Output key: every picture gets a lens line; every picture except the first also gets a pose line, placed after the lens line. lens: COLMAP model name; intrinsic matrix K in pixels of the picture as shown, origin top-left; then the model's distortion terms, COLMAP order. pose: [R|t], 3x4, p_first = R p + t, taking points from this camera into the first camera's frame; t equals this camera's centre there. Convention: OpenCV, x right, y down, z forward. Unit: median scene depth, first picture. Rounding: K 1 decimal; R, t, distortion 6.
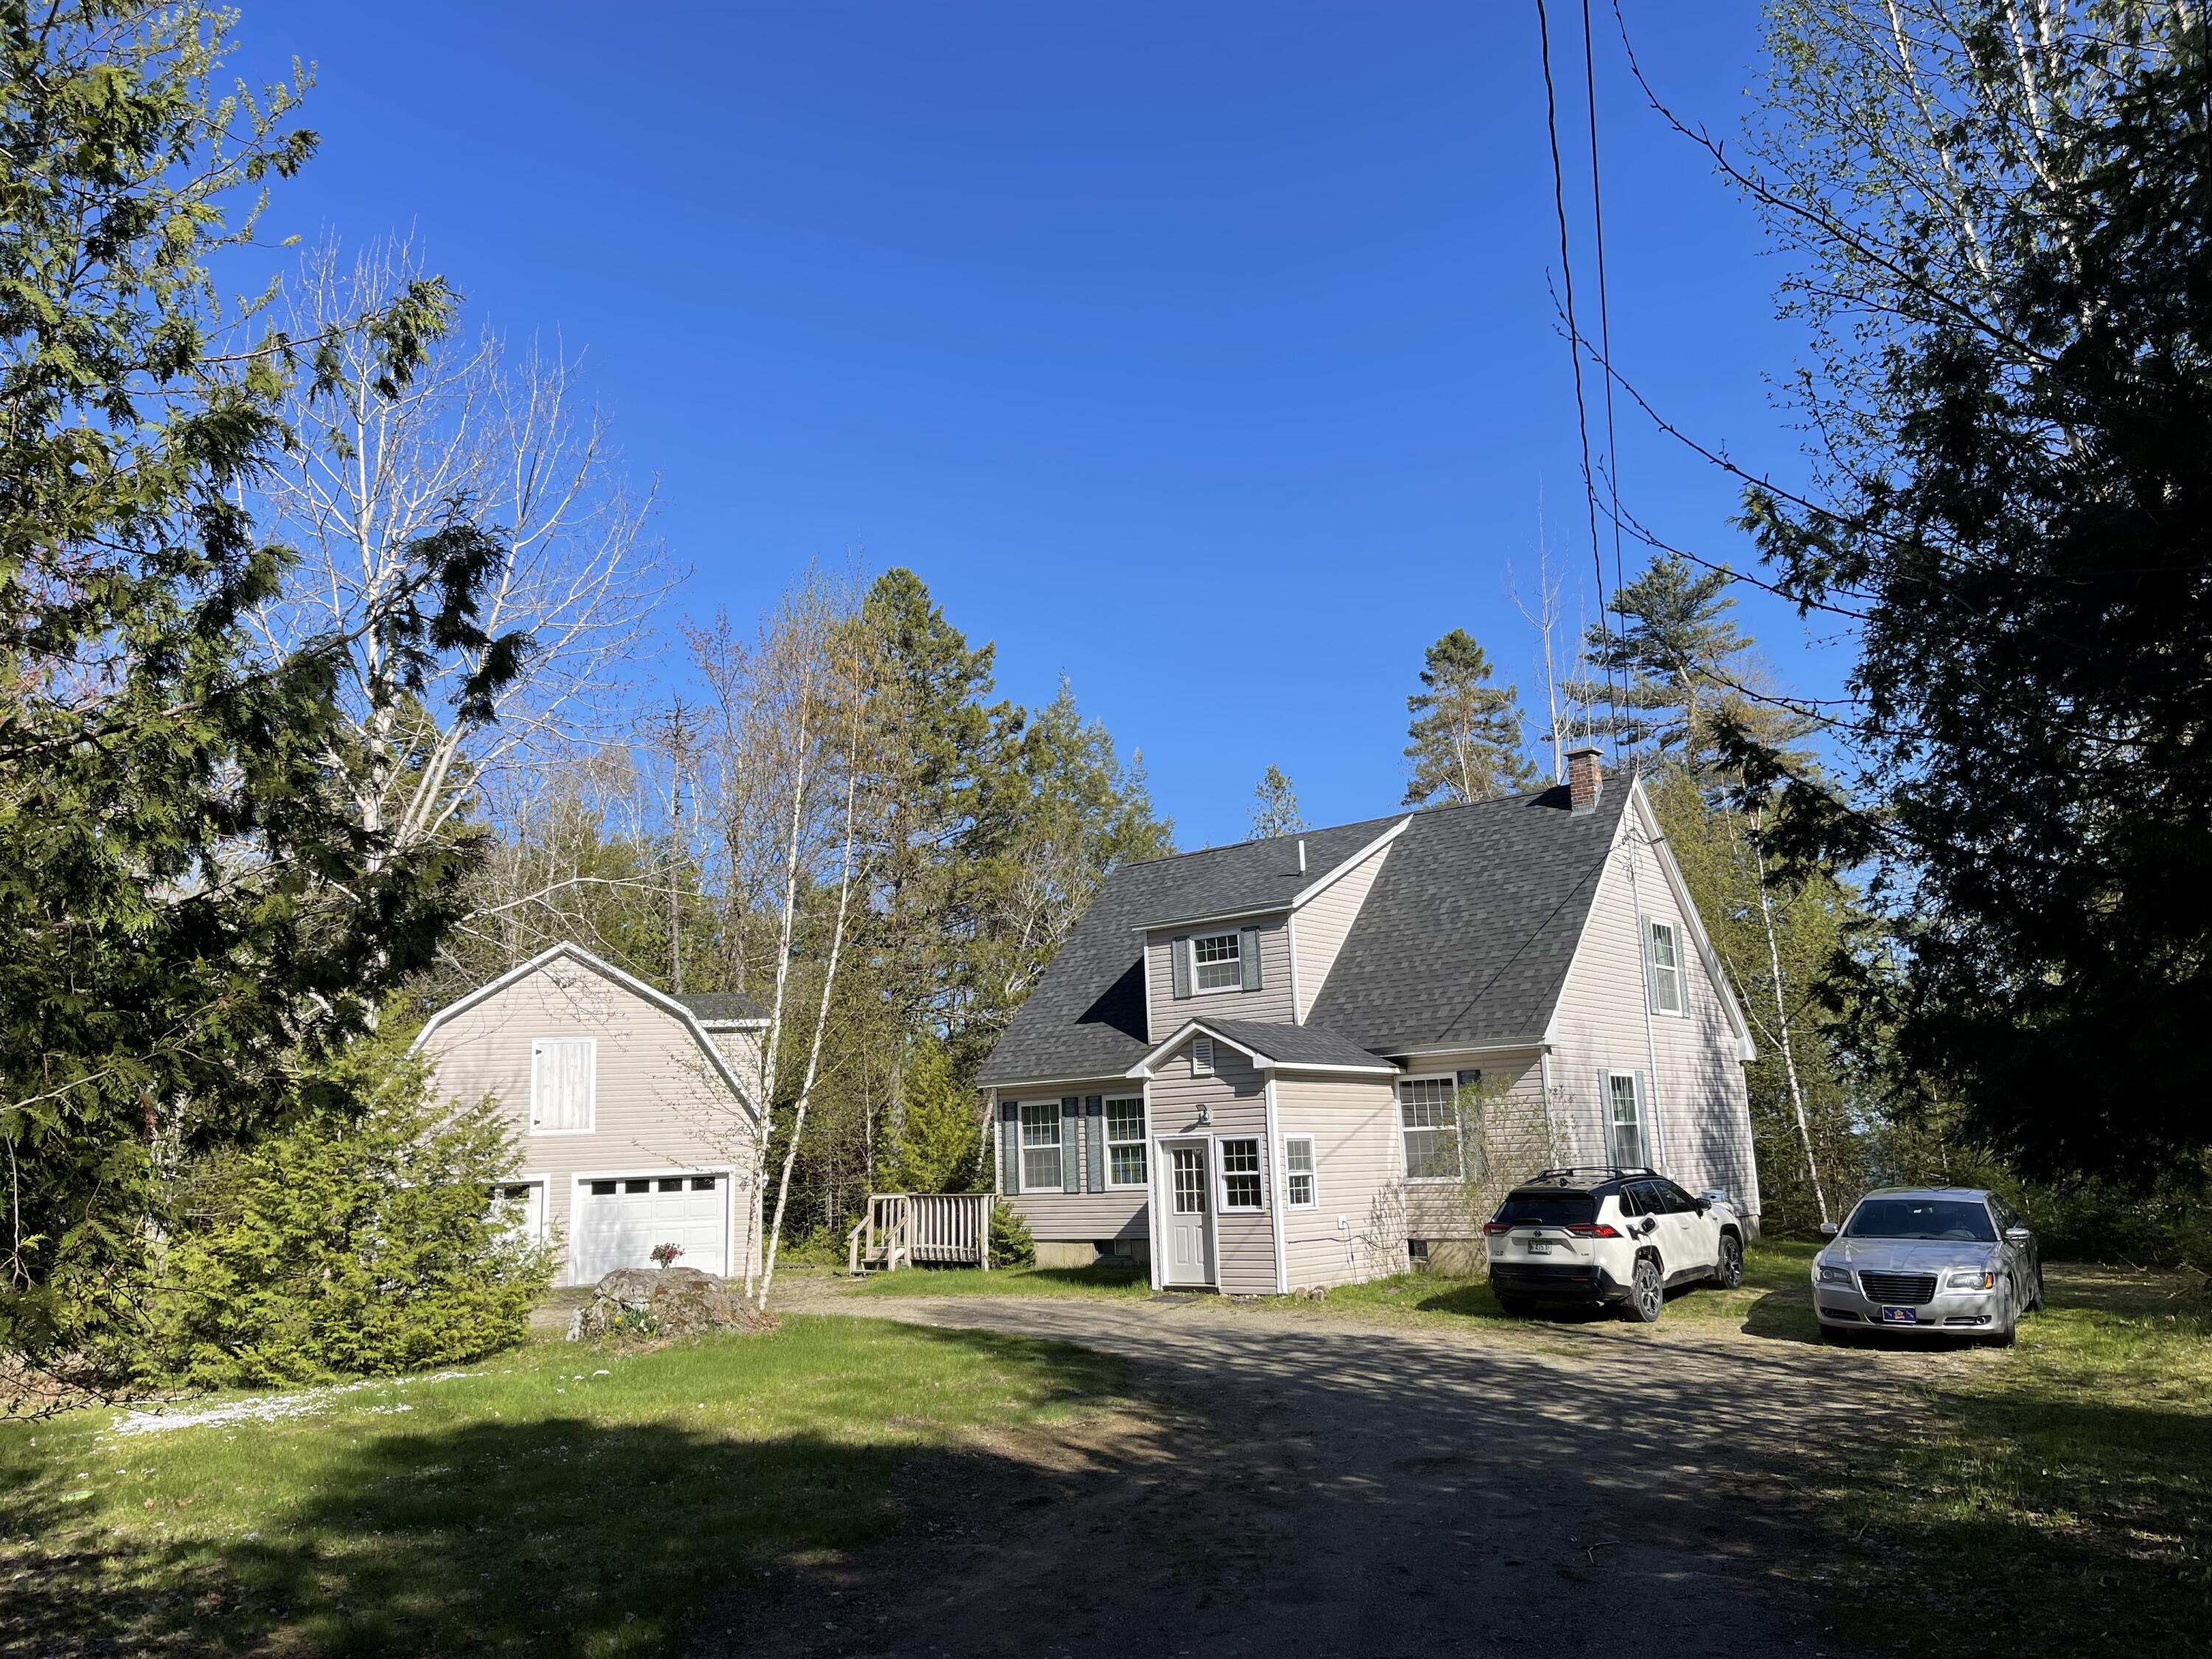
lens RADIAL K [[1654.0, 0, 1106.7], [0, 1654.0, 837.5], [0, 0, 1]] dist [0.090030, -0.117265]
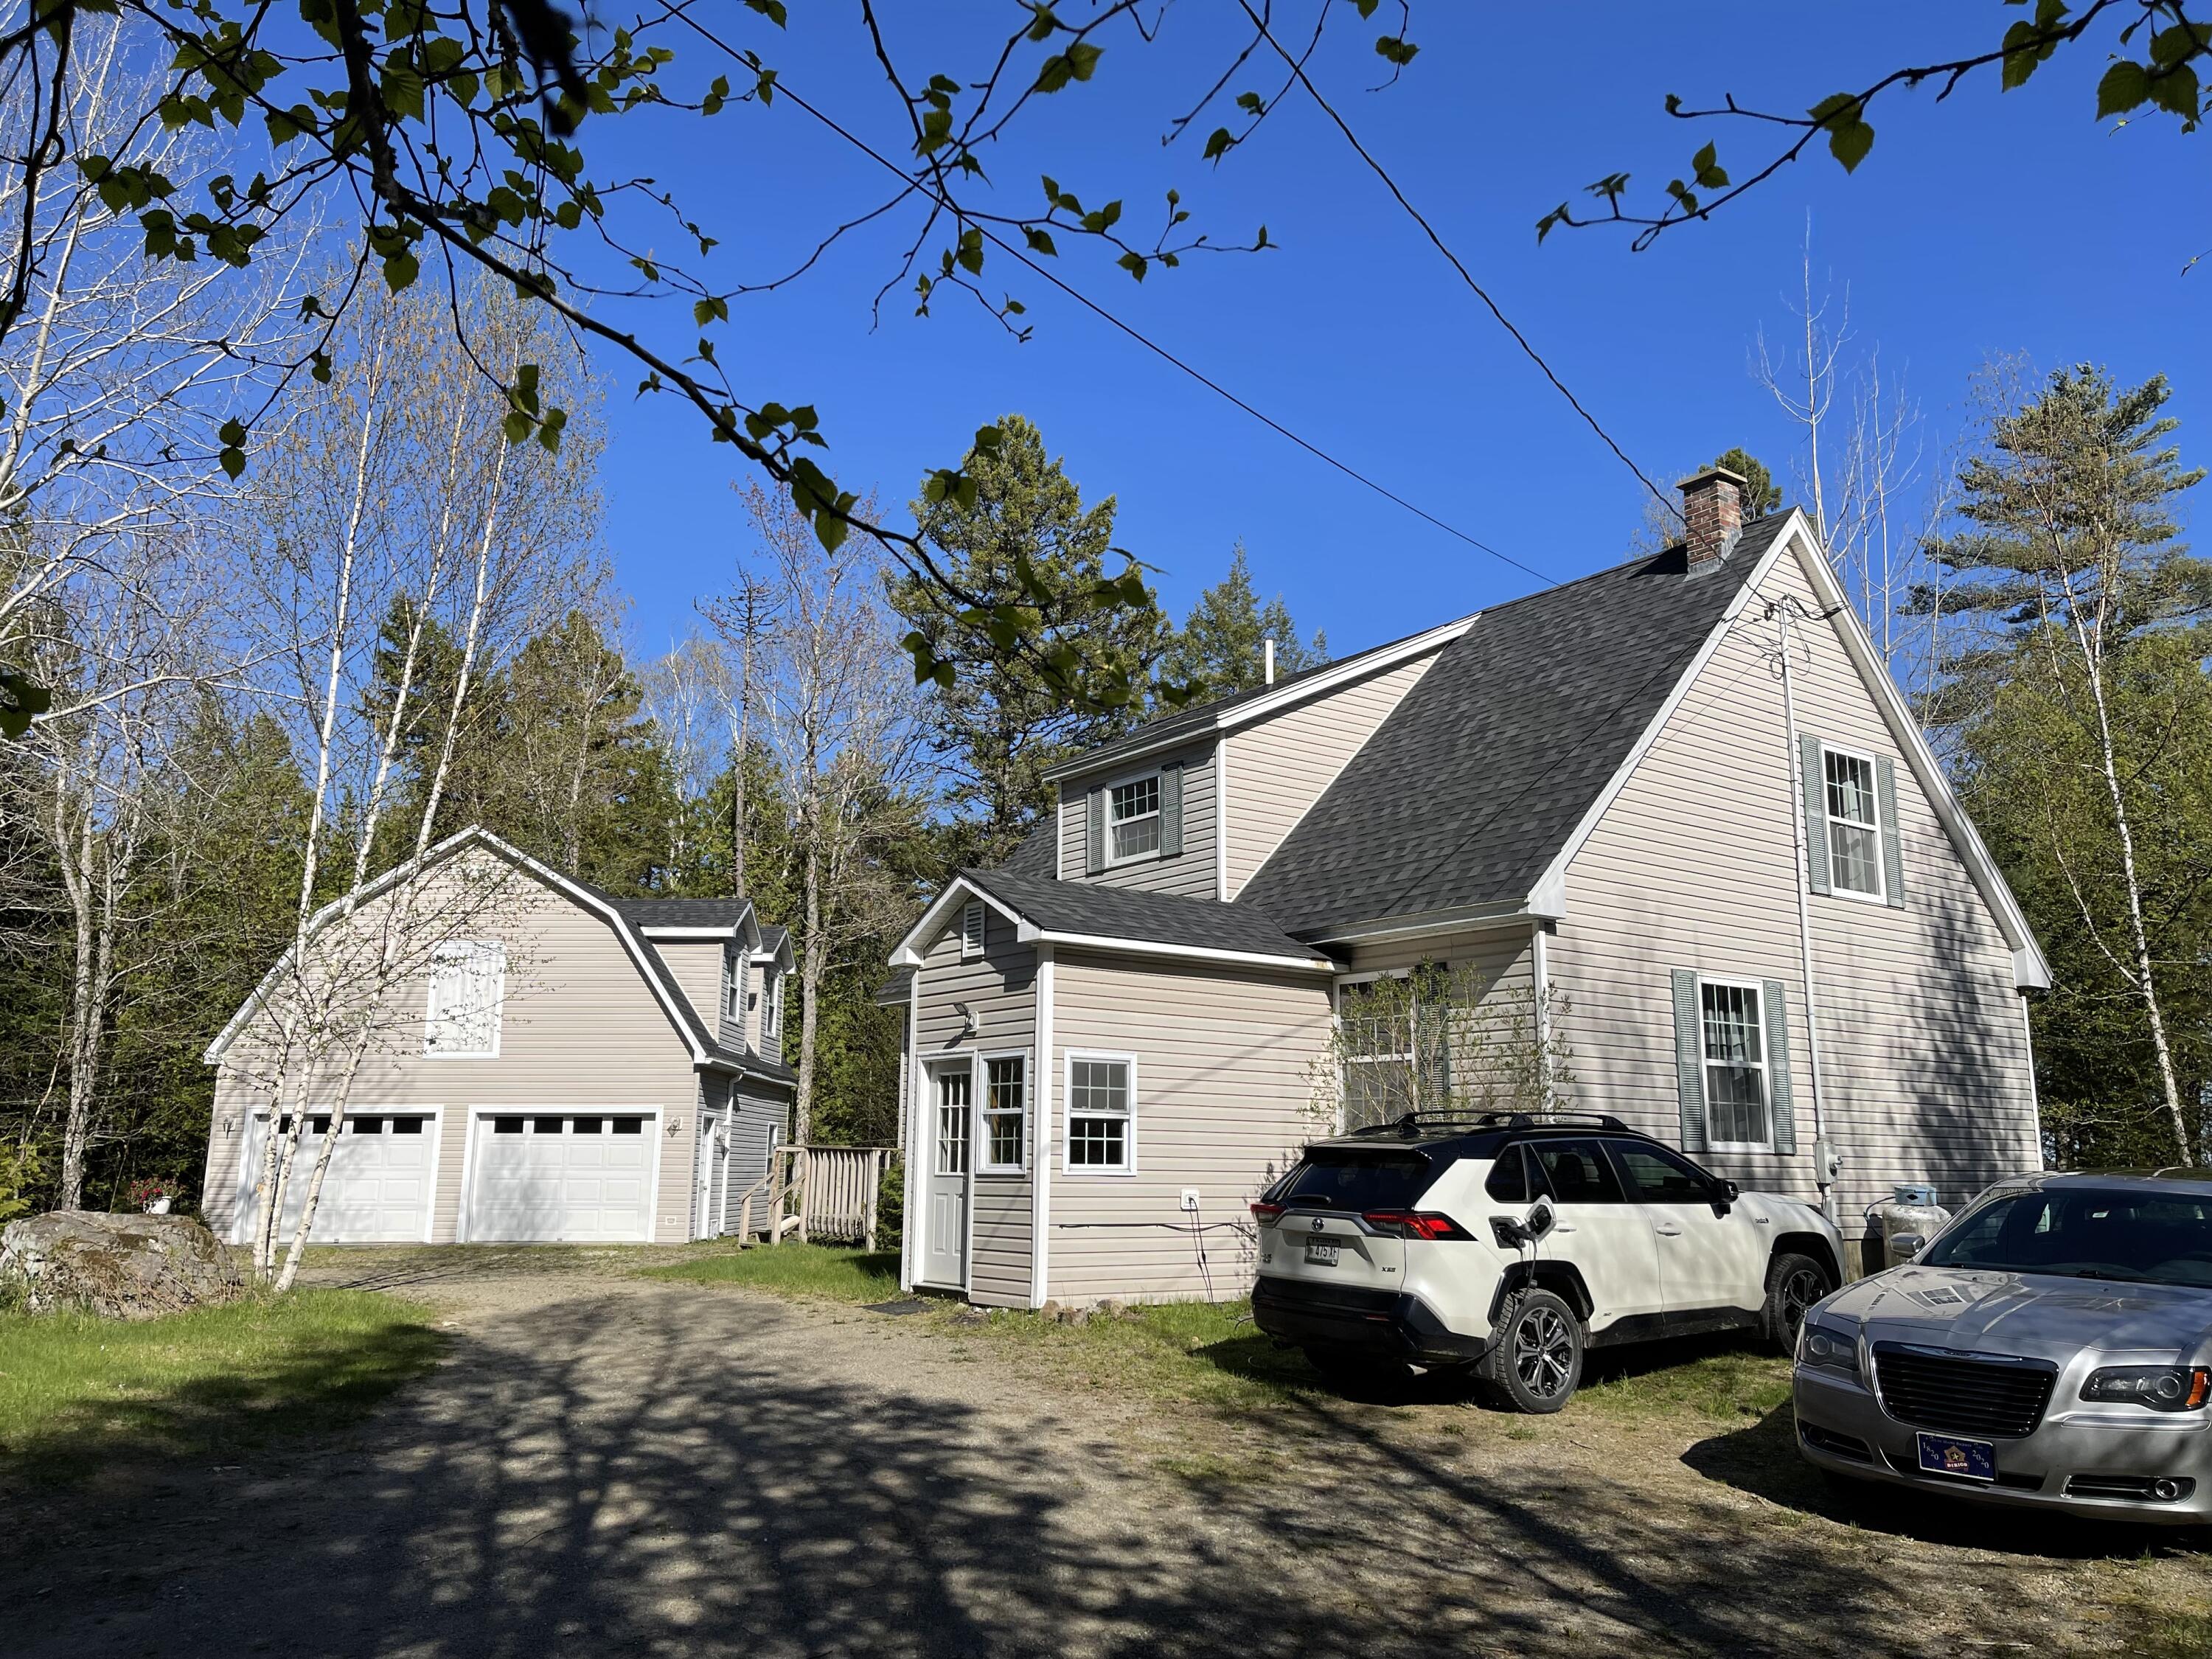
lens RADIAL K [[1654.0, 0, 1106.7], [0, 1654.0, 837.5], [0, 0, 1]] dist [0.090030, -0.117265]
pose [[0.967227, -0.003484, -0.253891, 0.255917], [0.004644, 0.999981, 0.003970, 0.089979], [0.253873, -0.005019, 0.967225, 0.379108]]
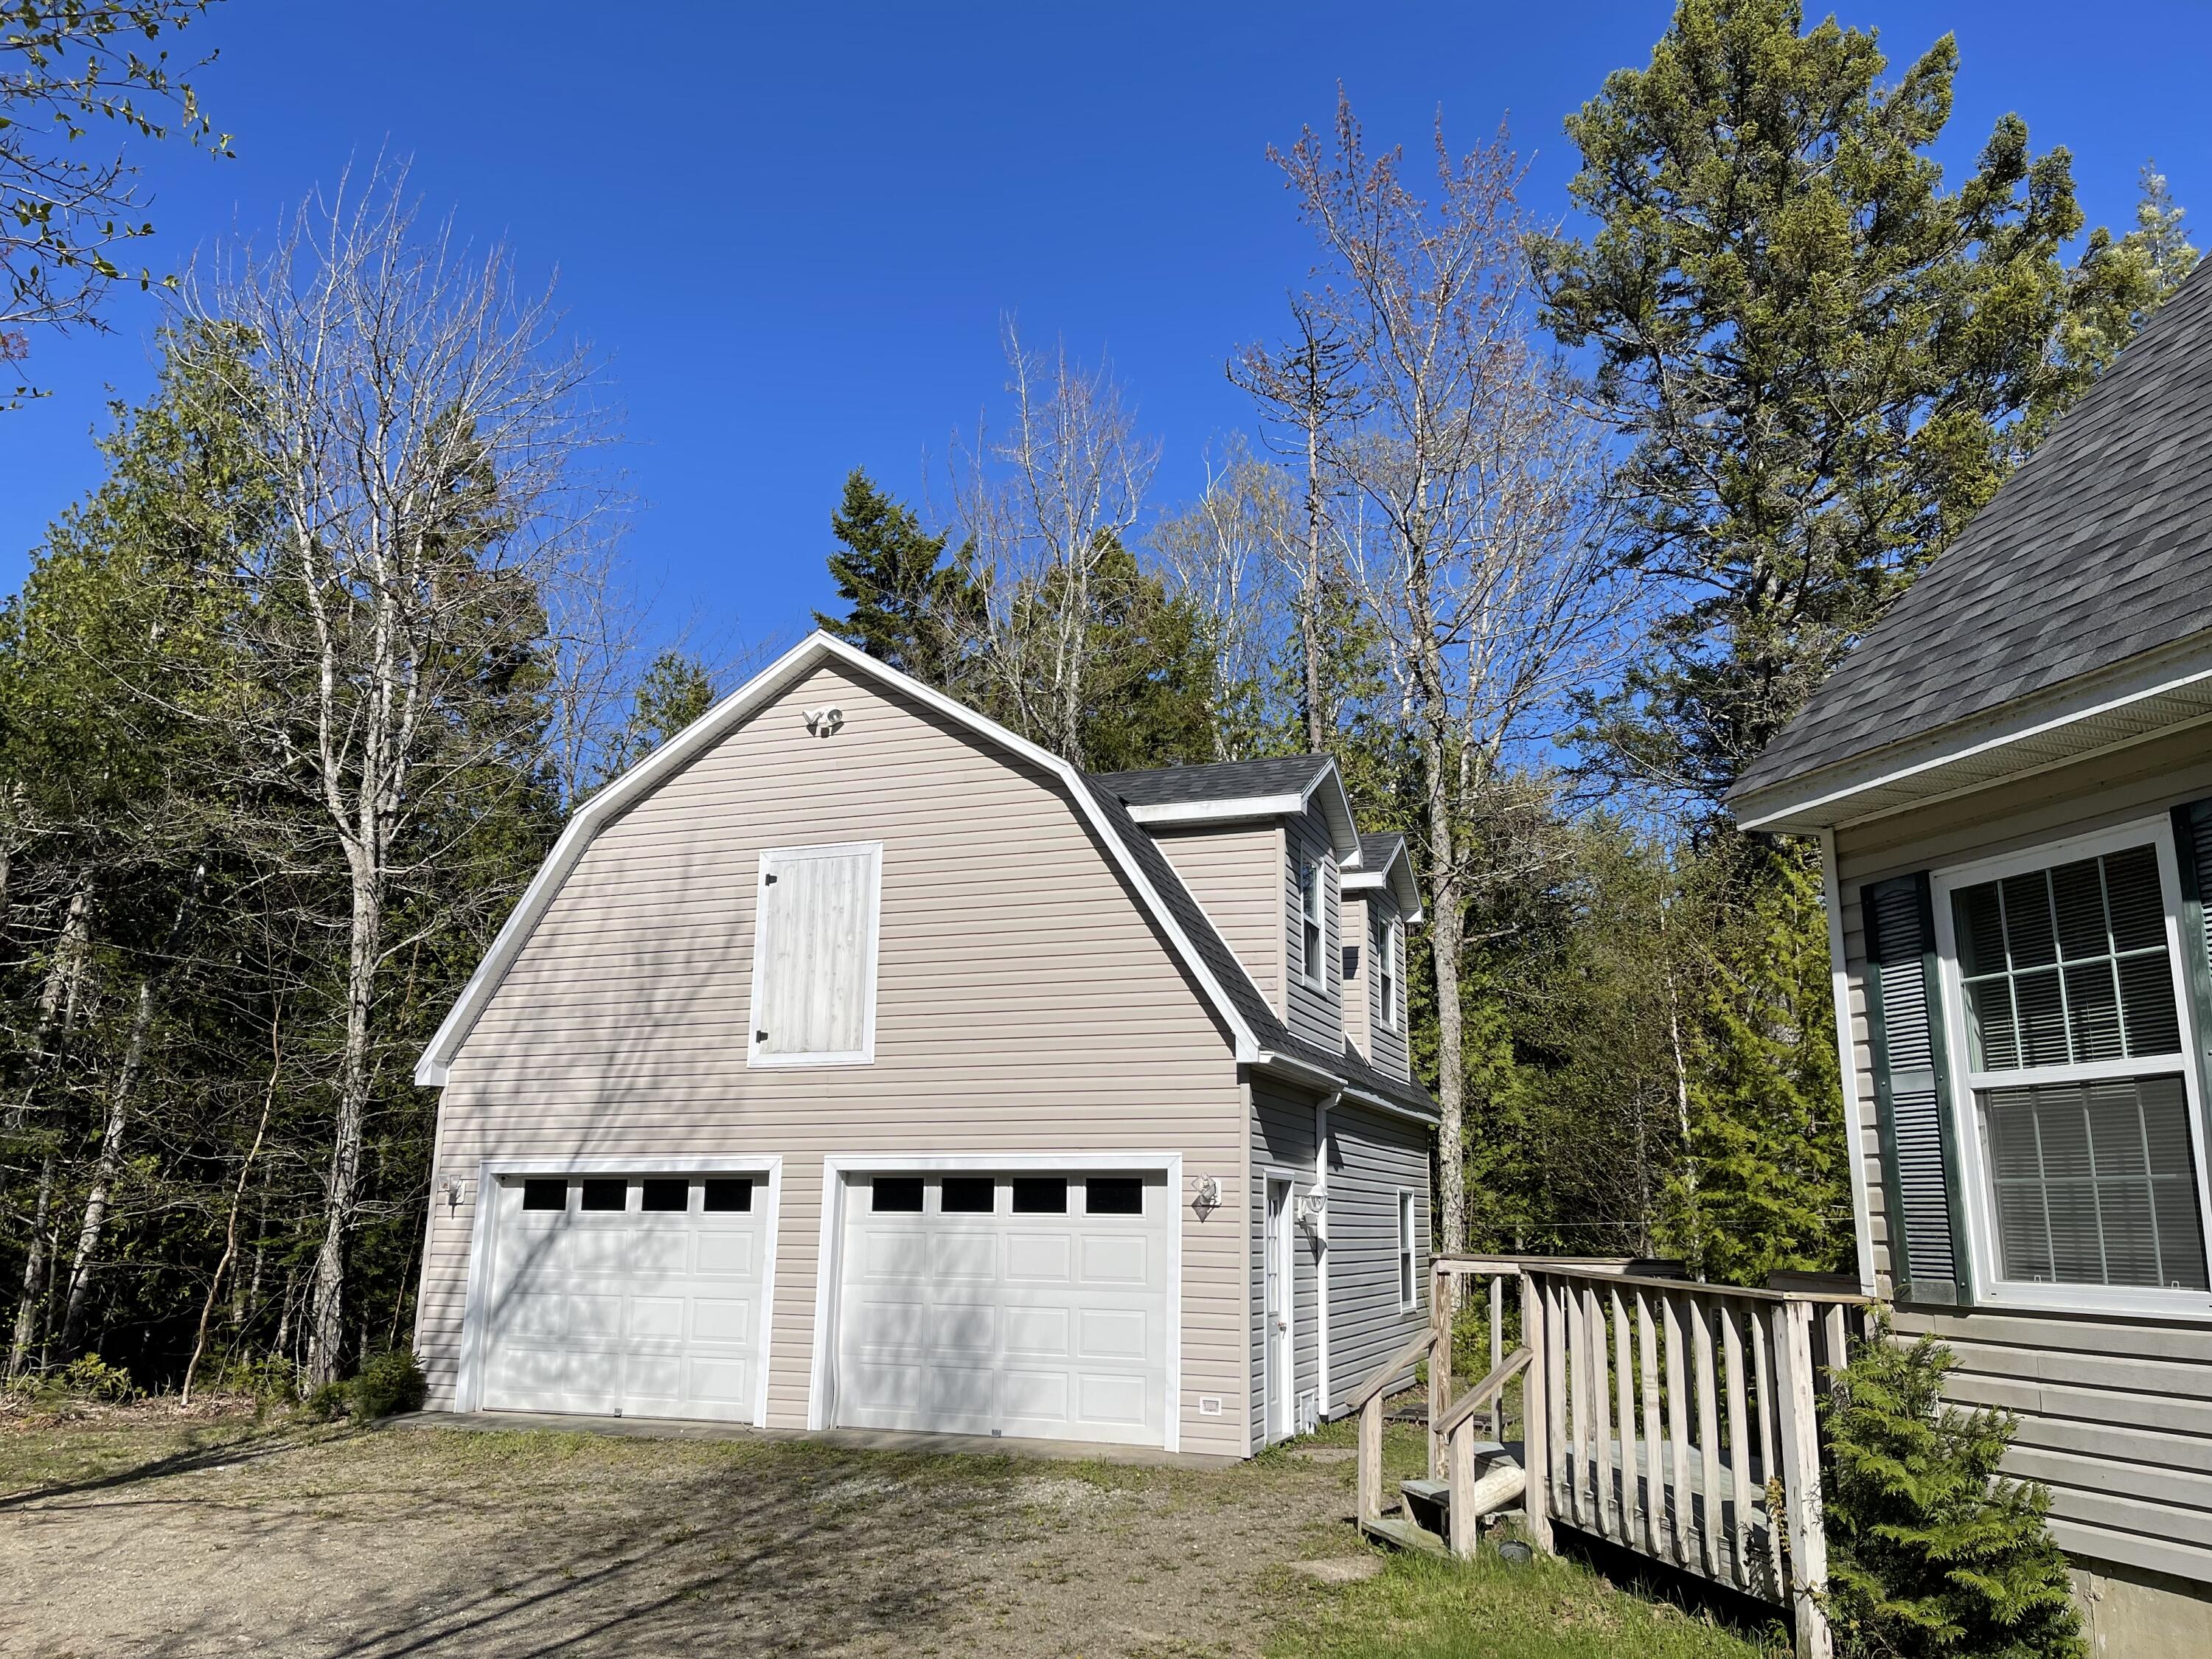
lens RADIAL K [[1654.0, 0, 1106.7], [0, 1654.0, 837.5], [0, 0, 1]] dist [0.090030, -0.117265]
pose [[0.817646, -0.080788, -0.570025, -0.020689], [0.069629, 0.996714, -0.041385, 0.190493], [0.571496, -0.005852, 0.820584, 0.926794]]
